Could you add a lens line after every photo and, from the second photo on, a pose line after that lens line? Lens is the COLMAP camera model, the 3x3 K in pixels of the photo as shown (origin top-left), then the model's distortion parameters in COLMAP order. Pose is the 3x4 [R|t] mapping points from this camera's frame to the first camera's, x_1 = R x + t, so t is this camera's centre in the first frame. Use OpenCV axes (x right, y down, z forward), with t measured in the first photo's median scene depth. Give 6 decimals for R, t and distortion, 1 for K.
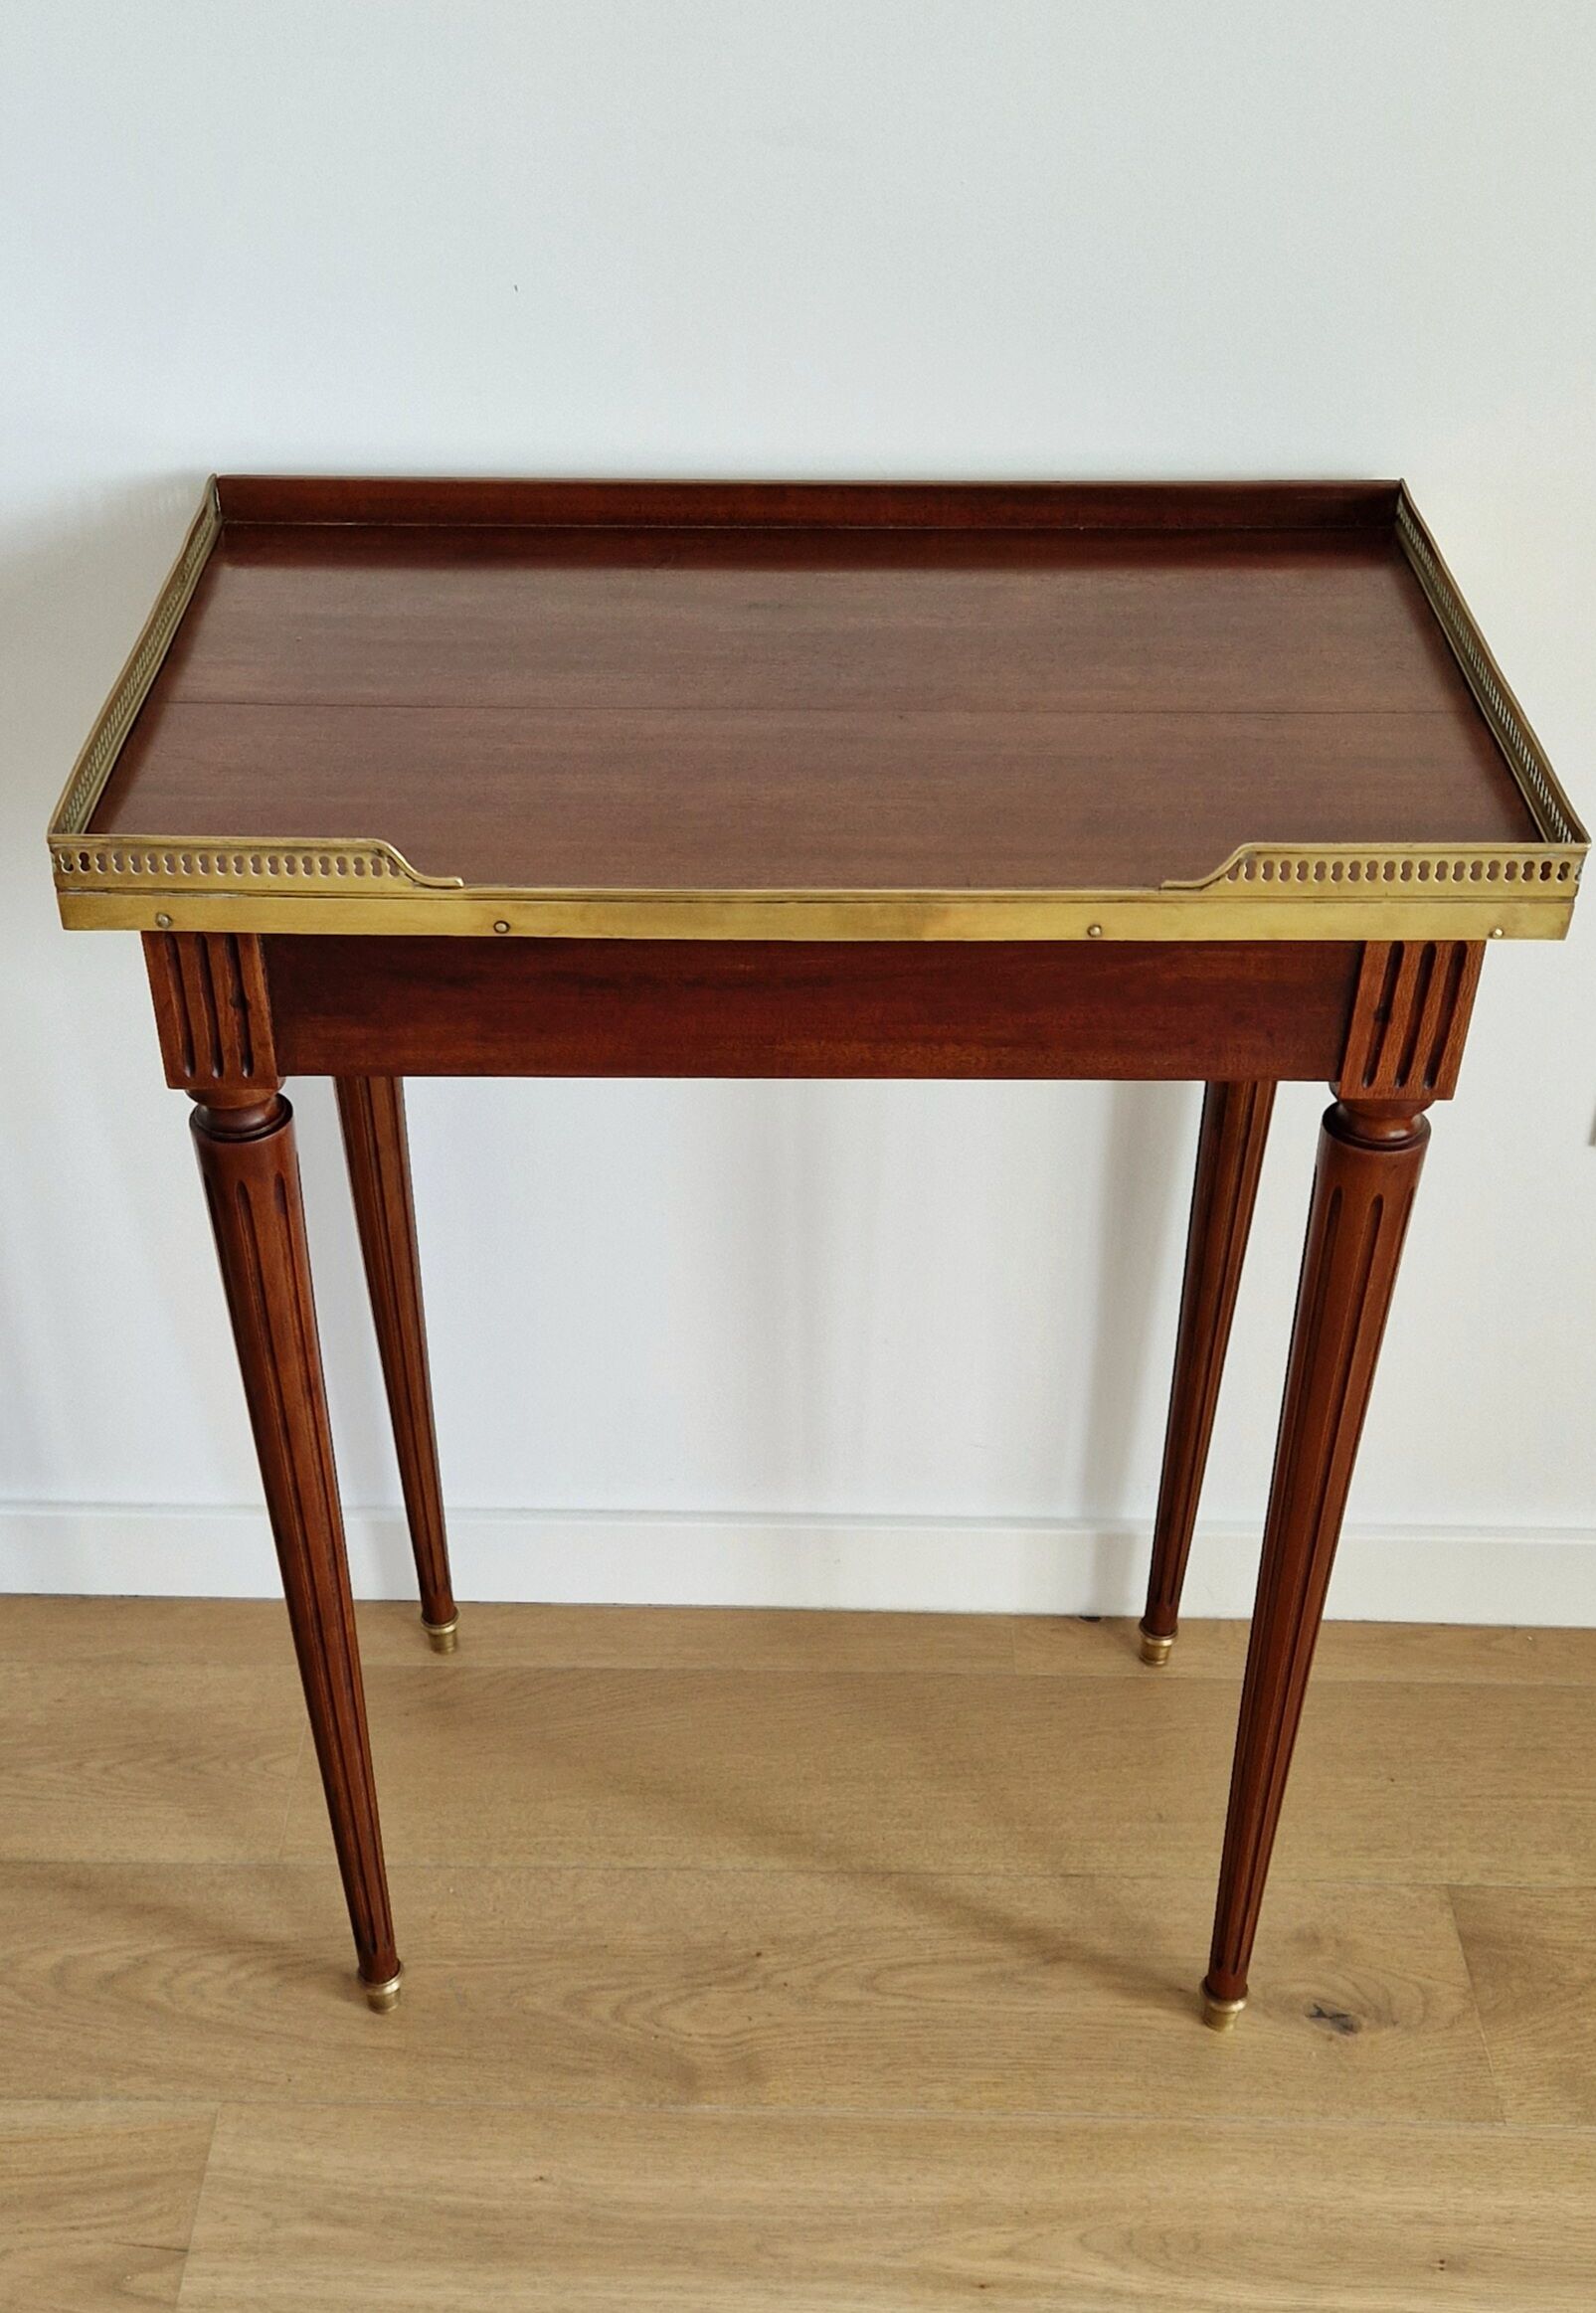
lens RADIAL K [[2602.1, 0, 746.8], [0, 2602.1, 1403.3], [0, 0, 1]] dist [0.062037, 0.000000]
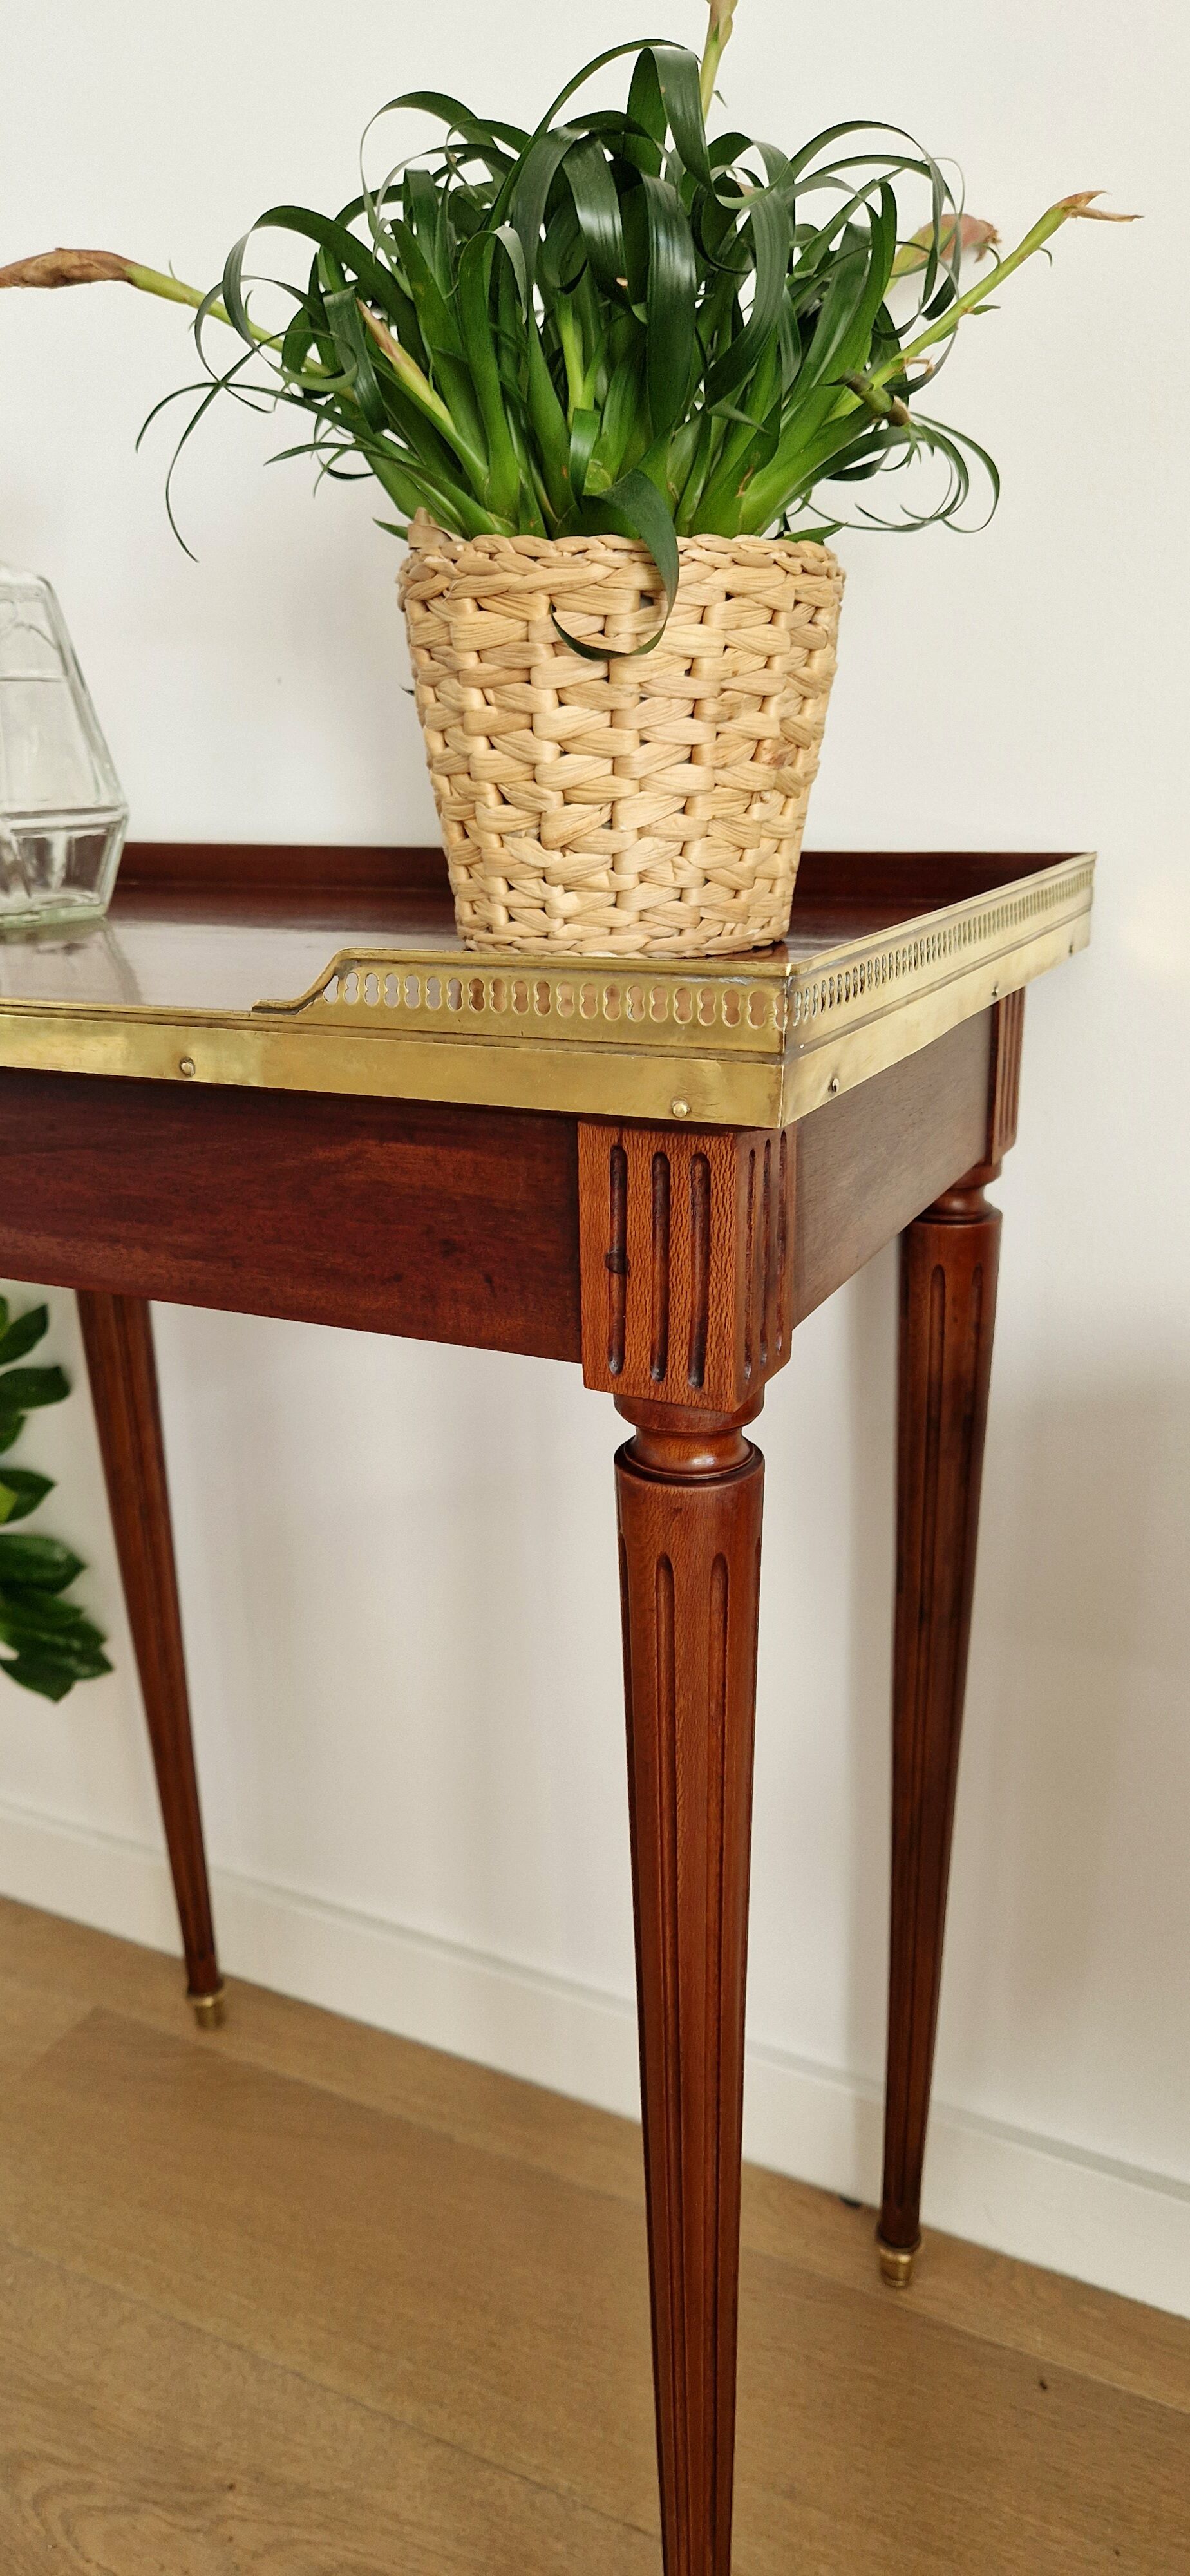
lens RADIAL K [[1753.2, 0, 606.3], [0, 1753.2, 1286.7], [0, 0, 1]] dist [0.023098, -0.030297]
pose [[0.908851, 0.112078, -0.401782, 0.302891], [-0.245838, 0.922081, -0.298881, -0.002544], [0.336977, 0.370411, 0.865588, 0.426665]]
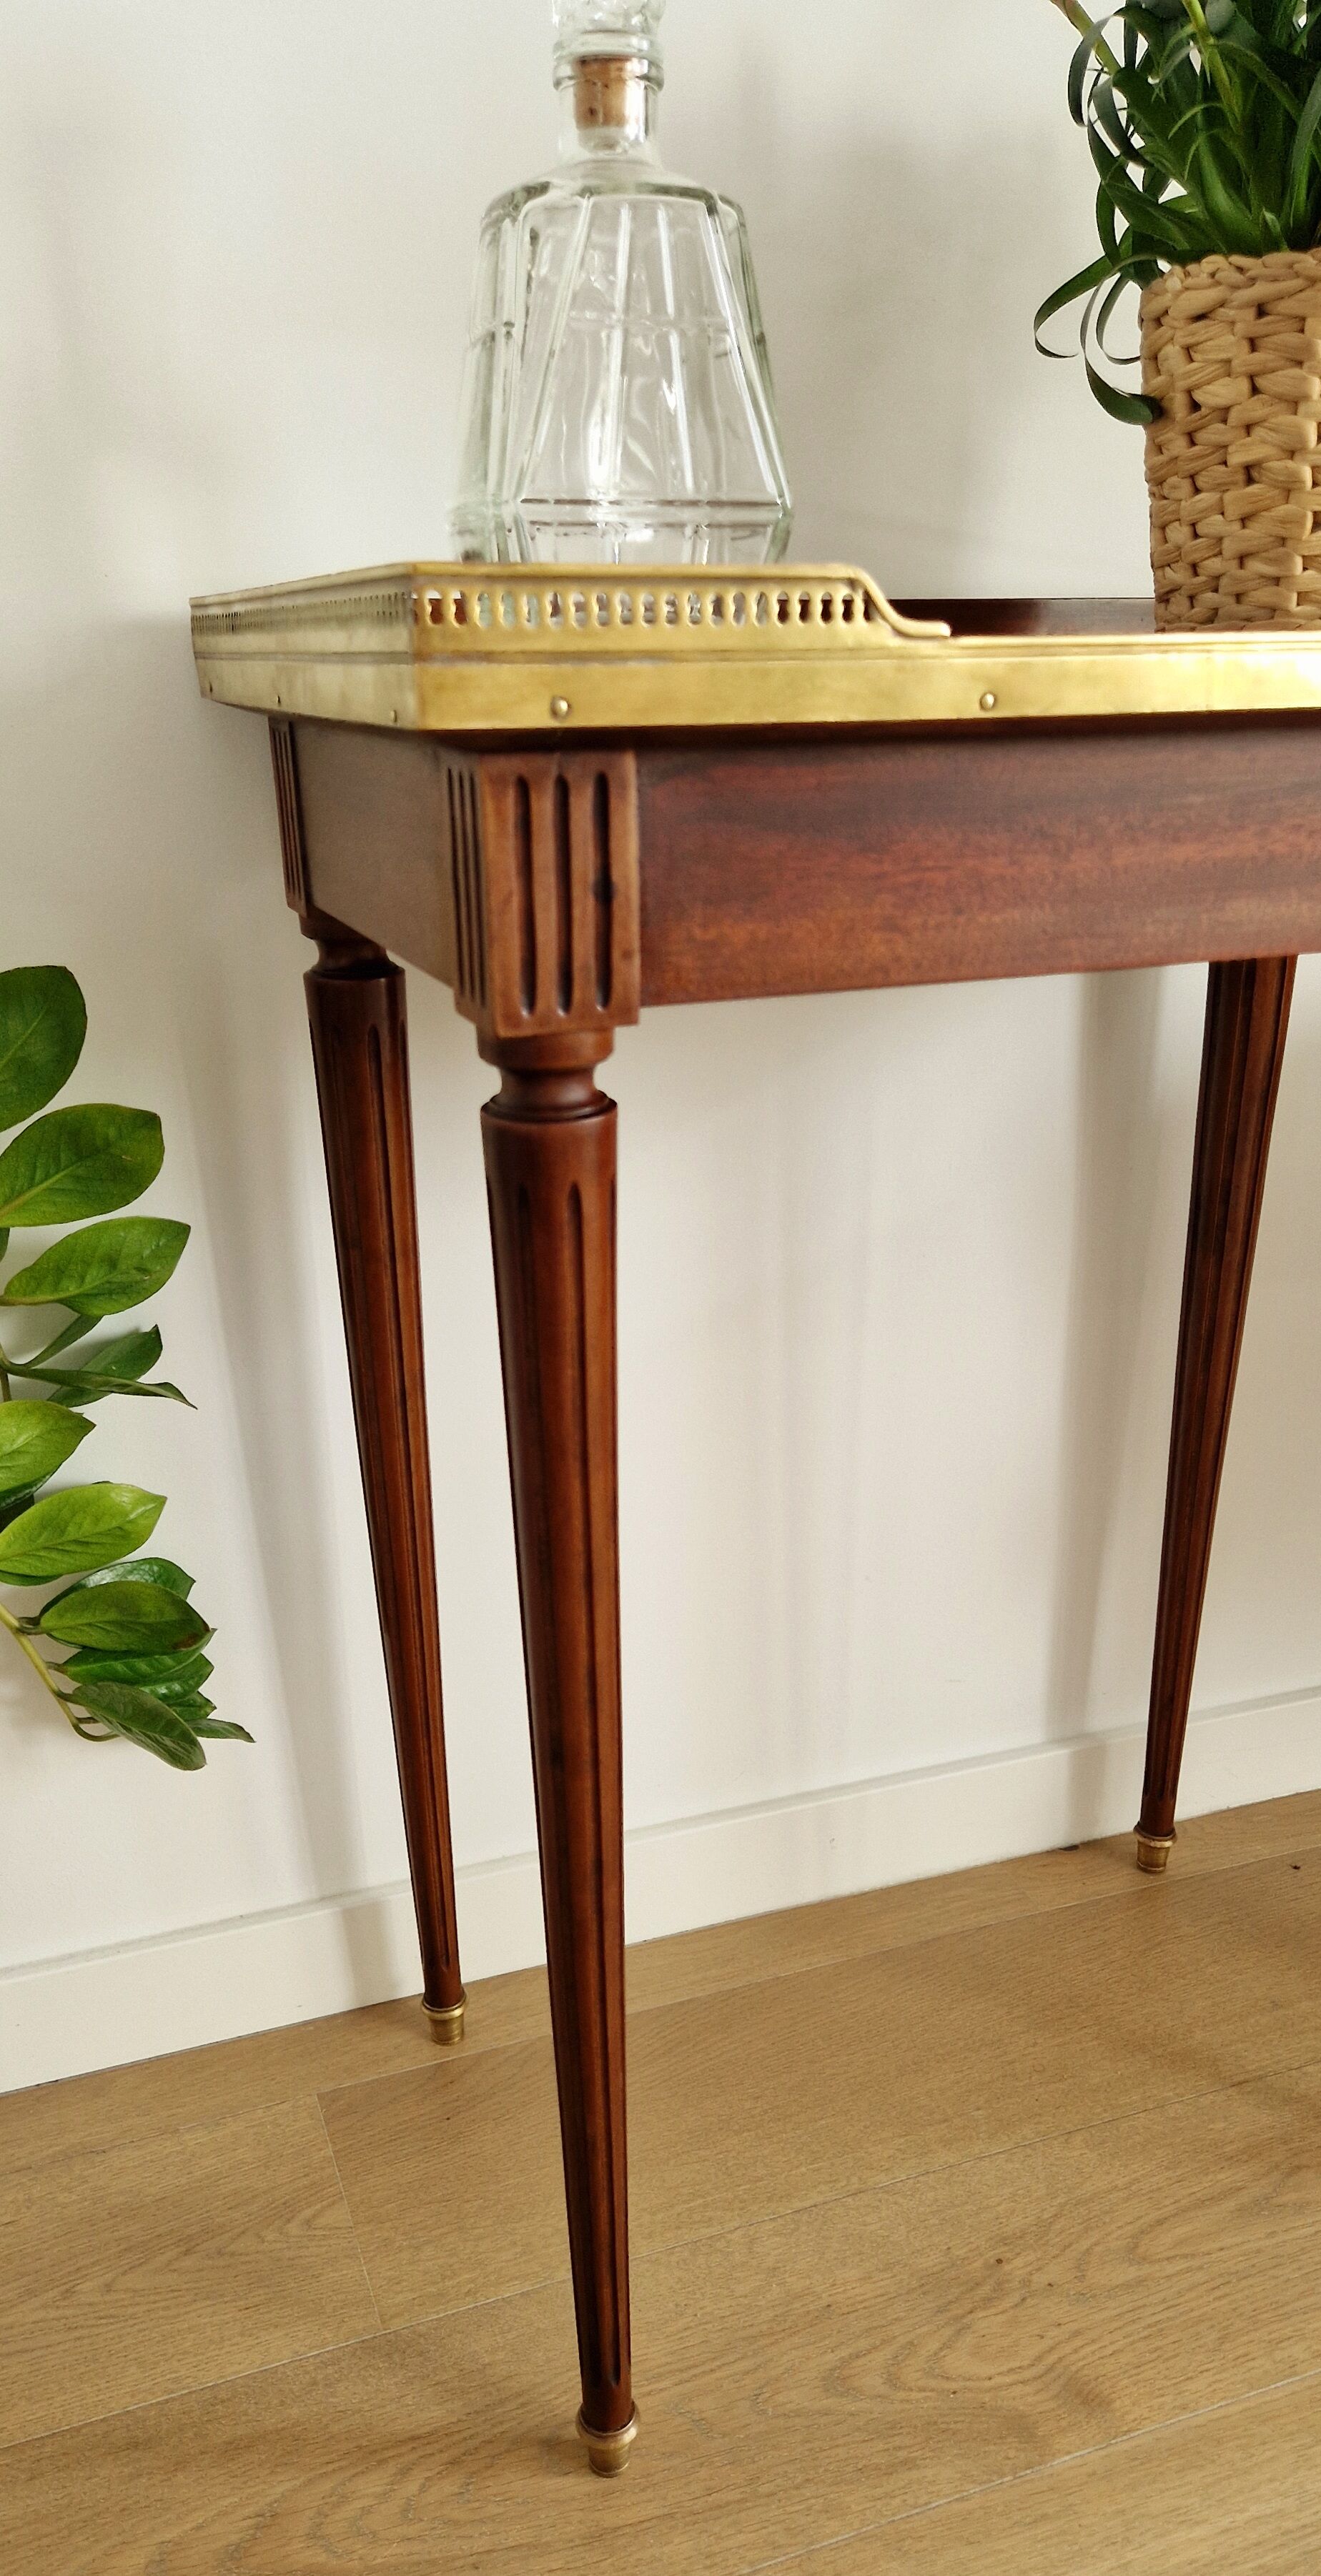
lens RADIAL K [[1899.3, 0, 660.1], [0, 1899.3, 1427.6], [0, 0, 1]] dist [0.045659, -0.023051]
pose [[0.932785, -0.147325, 0.328949, -0.267759], [0.235190, 0.940367, -0.245757, 0.087282], [-0.273126, 0.306604, 0.911809, 0.396247]]
